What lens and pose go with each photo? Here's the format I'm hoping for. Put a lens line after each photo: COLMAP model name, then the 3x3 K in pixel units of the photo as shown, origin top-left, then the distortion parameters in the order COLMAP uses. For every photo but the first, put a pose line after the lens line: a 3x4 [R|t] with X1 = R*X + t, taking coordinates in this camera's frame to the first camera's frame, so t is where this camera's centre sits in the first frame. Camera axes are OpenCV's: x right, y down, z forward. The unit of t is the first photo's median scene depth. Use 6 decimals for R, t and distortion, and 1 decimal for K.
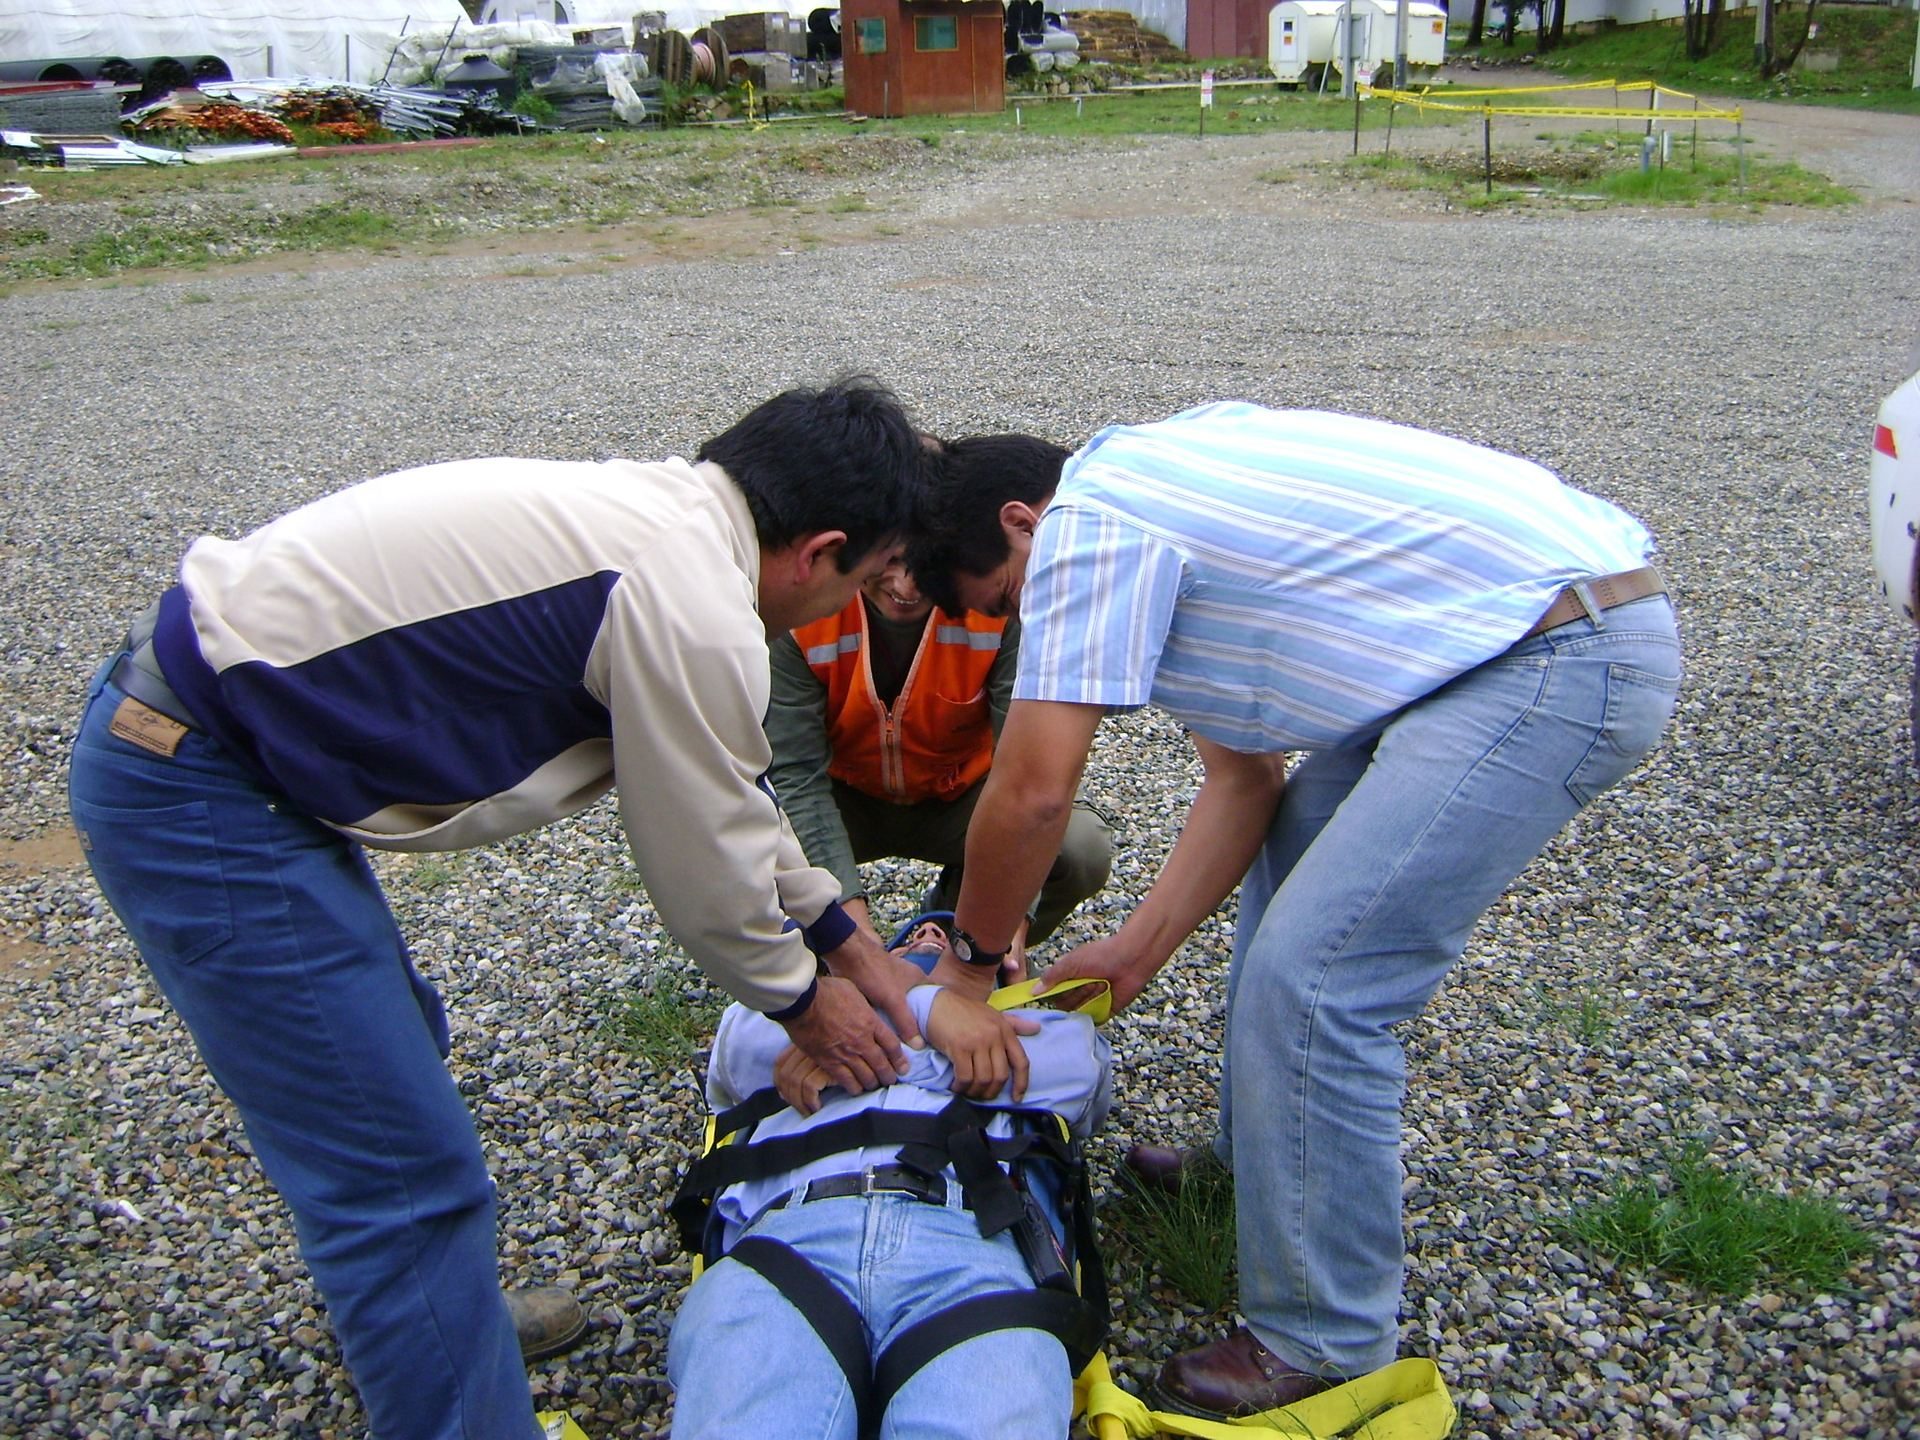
lens RADIAL K [[1995.7, 0, 964.2], [0, 1995.7, 644.3], [0, 0, 1]] dist [-0.154268, 0.100737]
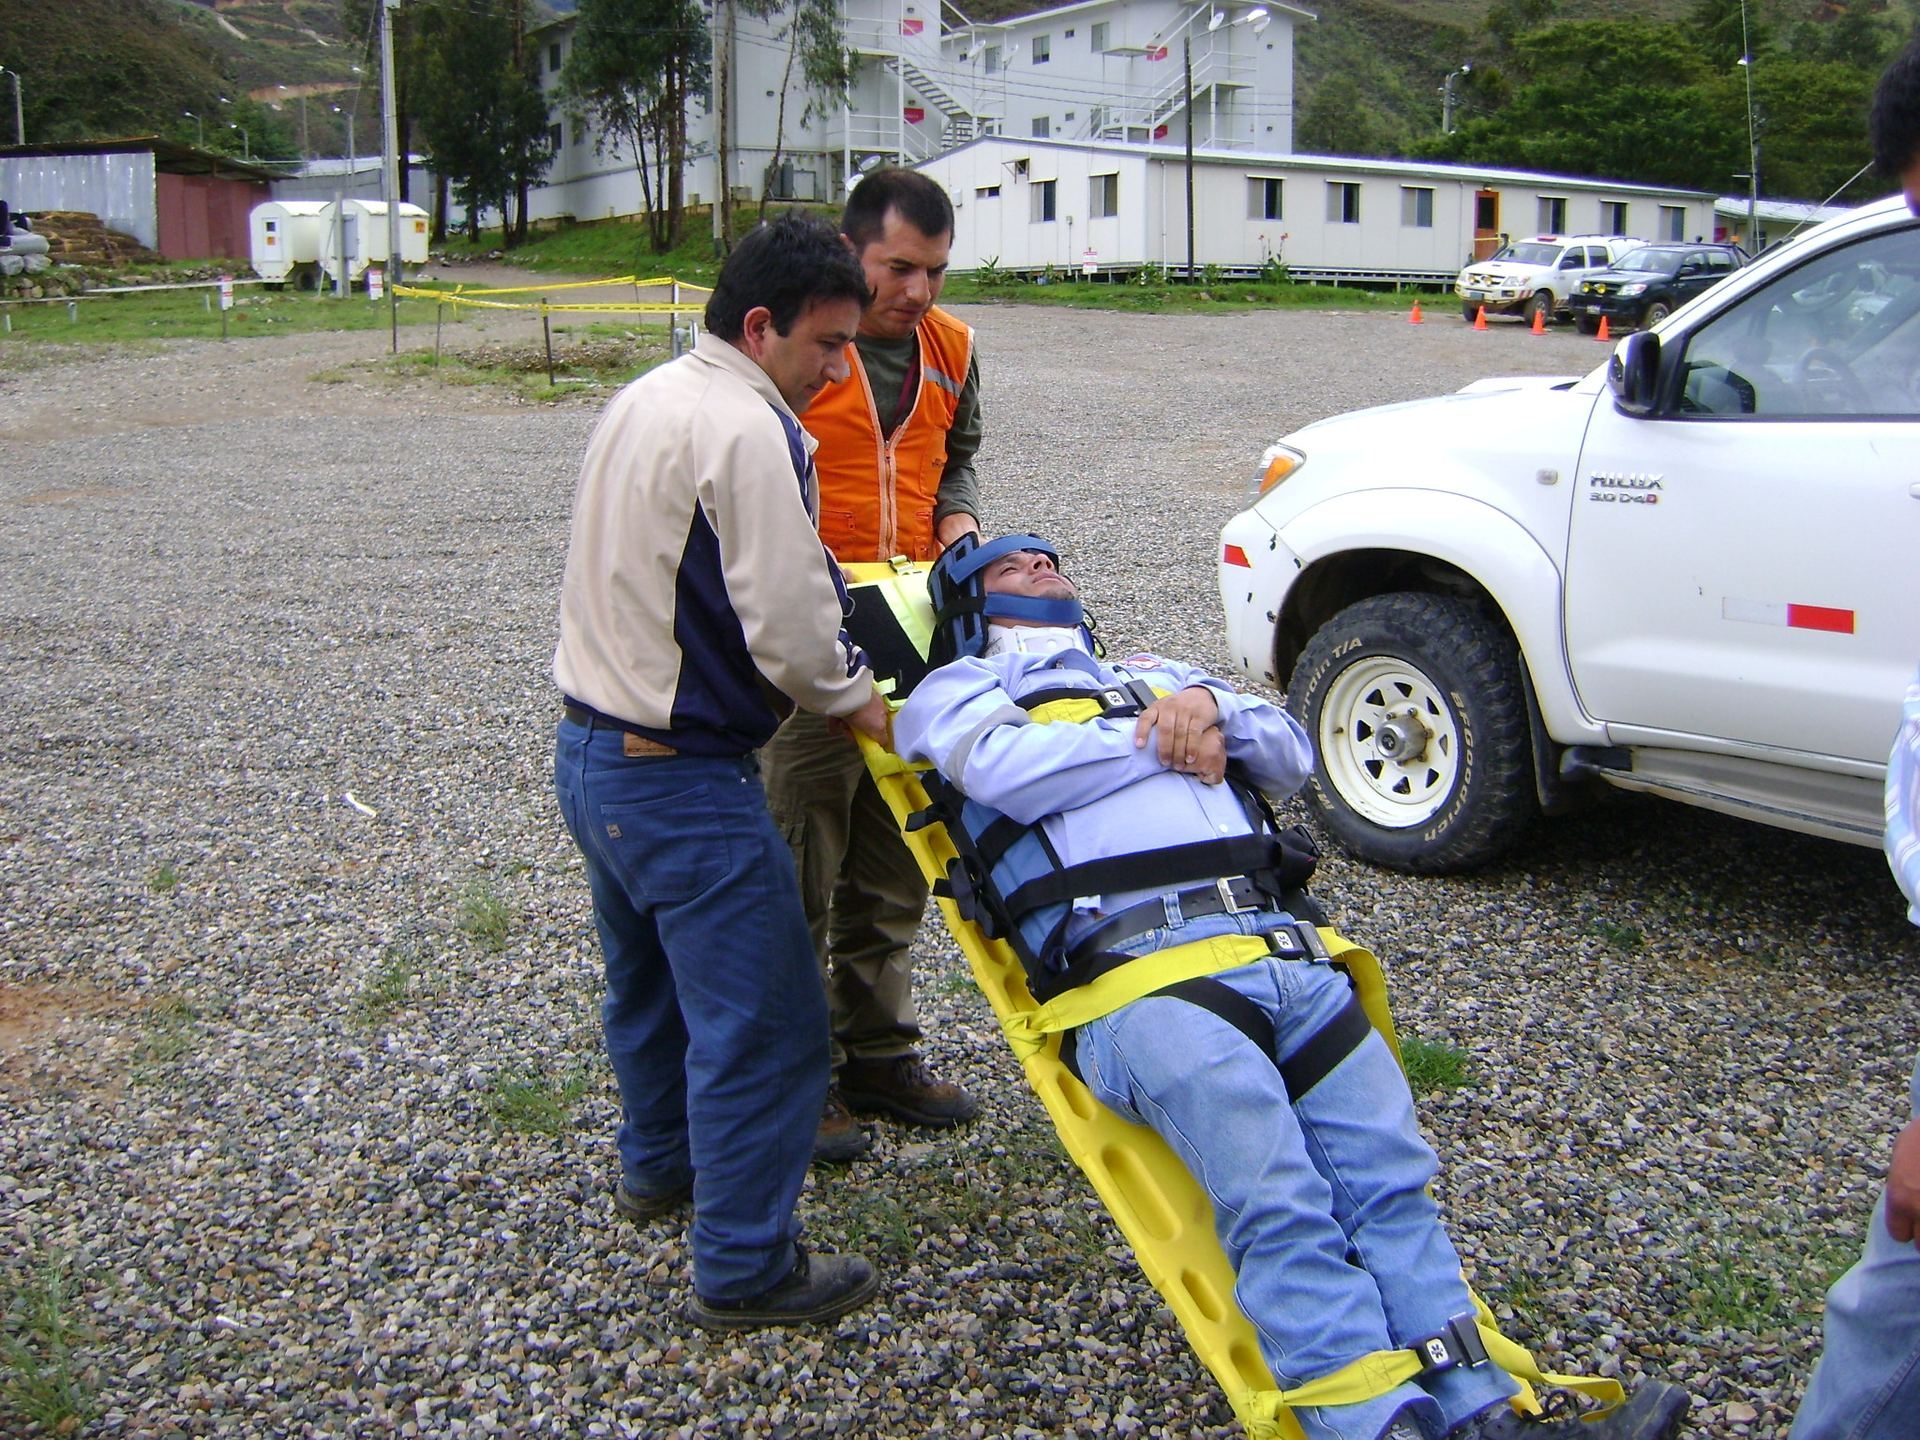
lens RADIAL K [[2001.8, 0, 964.2], [0, 2001.8, 643.2], [0, 0, 1]] dist [-0.153408, 0.106789]
pose [[0.868065, -0.079011, 0.490122, -0.372822], [0.125626, 0.990082, -0.062890, 0.020836], [-0.480292, 0.116165, 0.869382, -0.130653]]
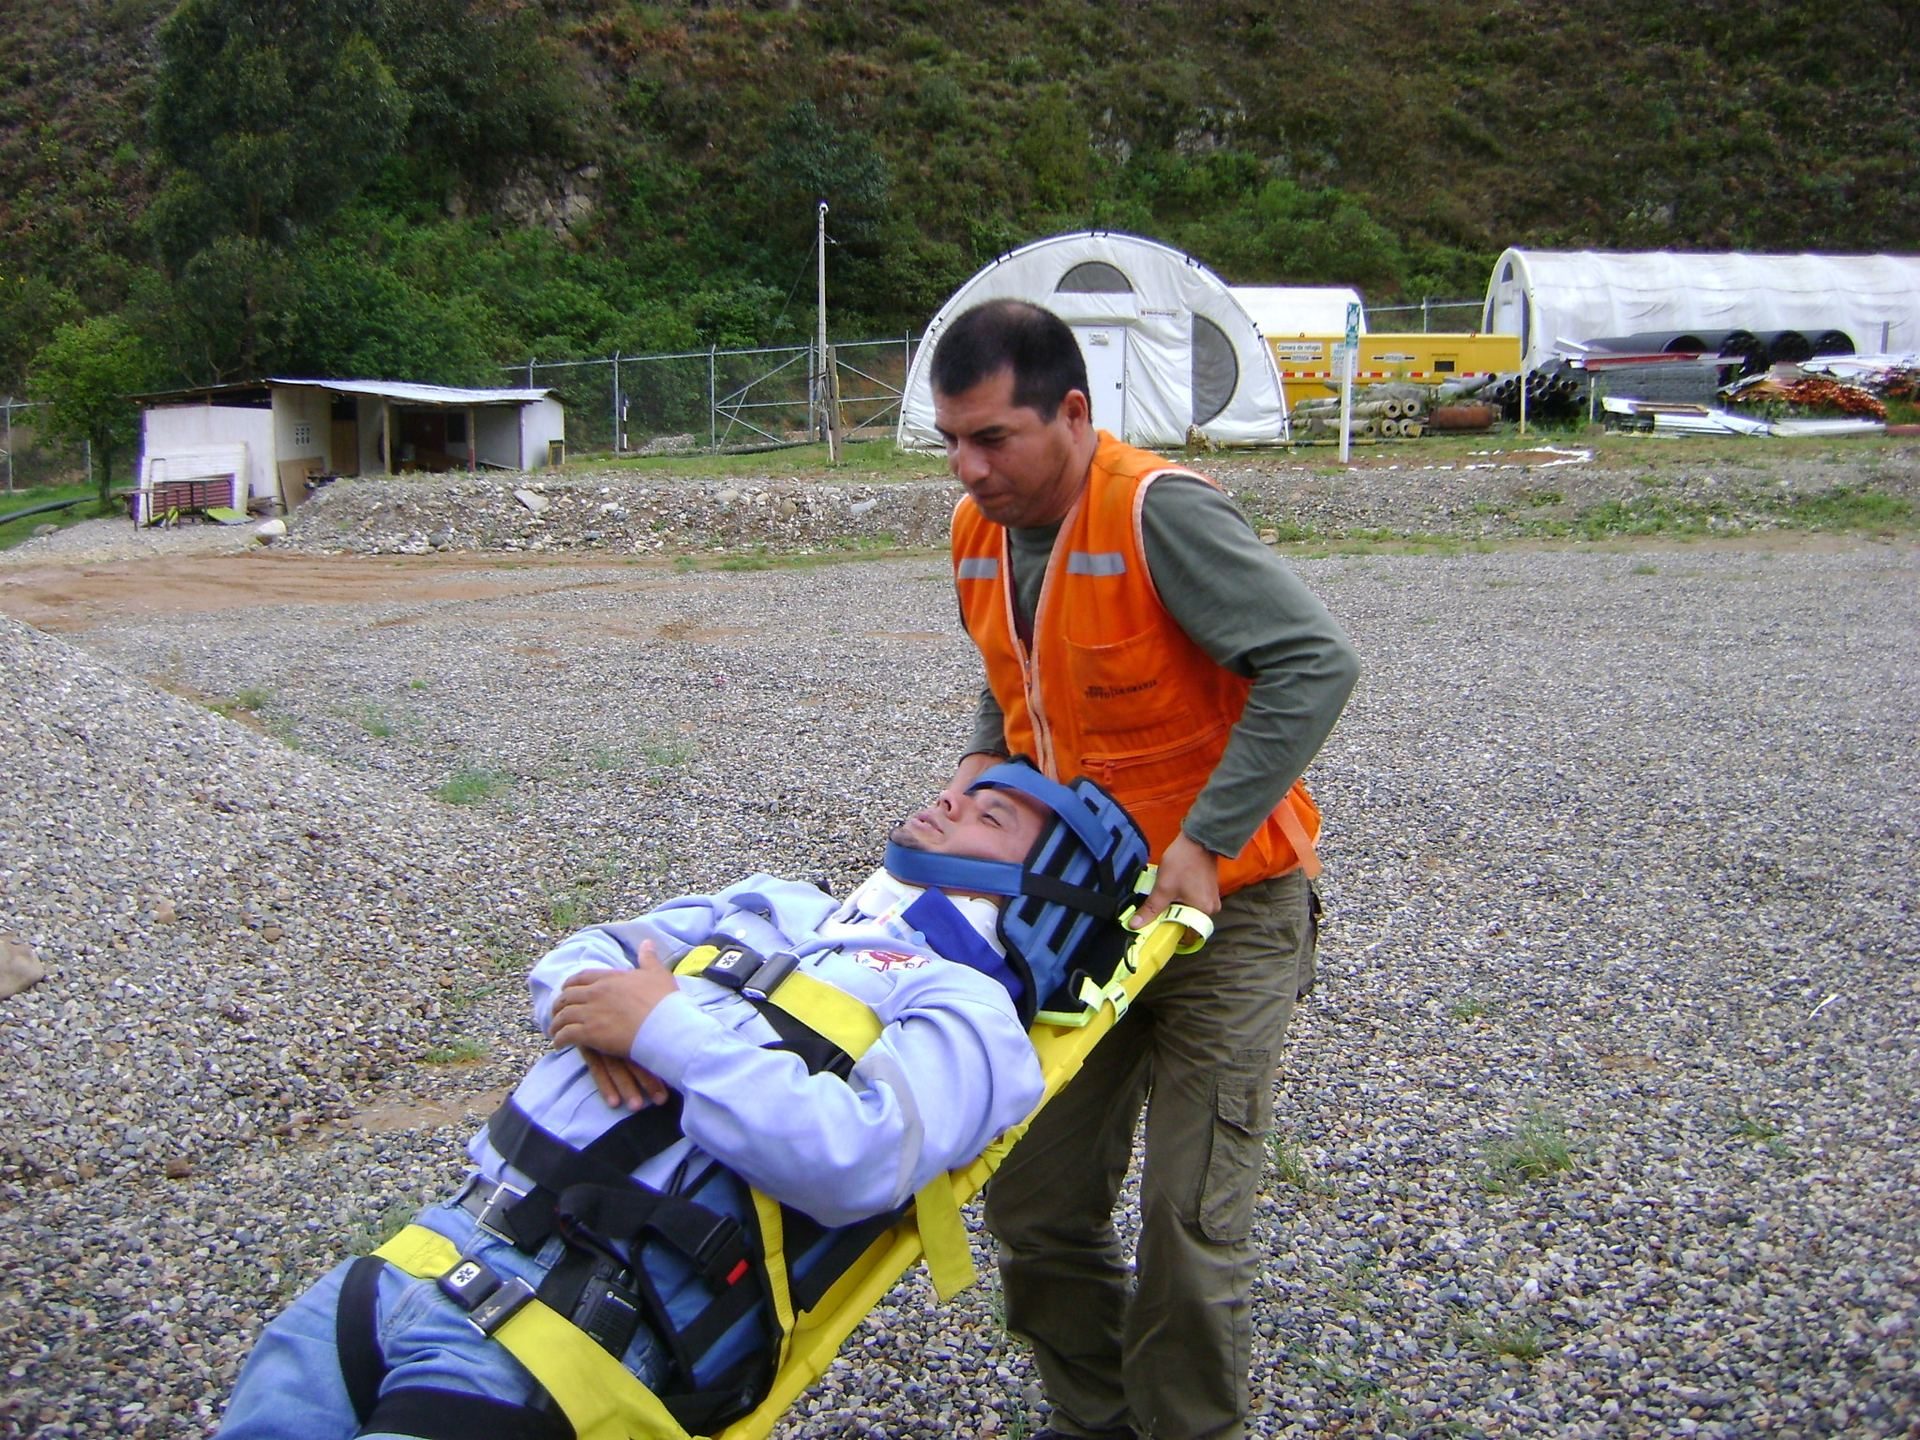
lens RADIAL K [[1984.5, 0, 995.9], [0, 1984.5, 657.7], [0, 0, 1]] dist [-0.146087, 0.088730]
pose [[0.692064, 0.096063, -0.715416, 0.416164], [-0.184803, 0.981653, -0.046959, -0.071703], [0.697779, 0.164710, 0.697119, 0.164431]]
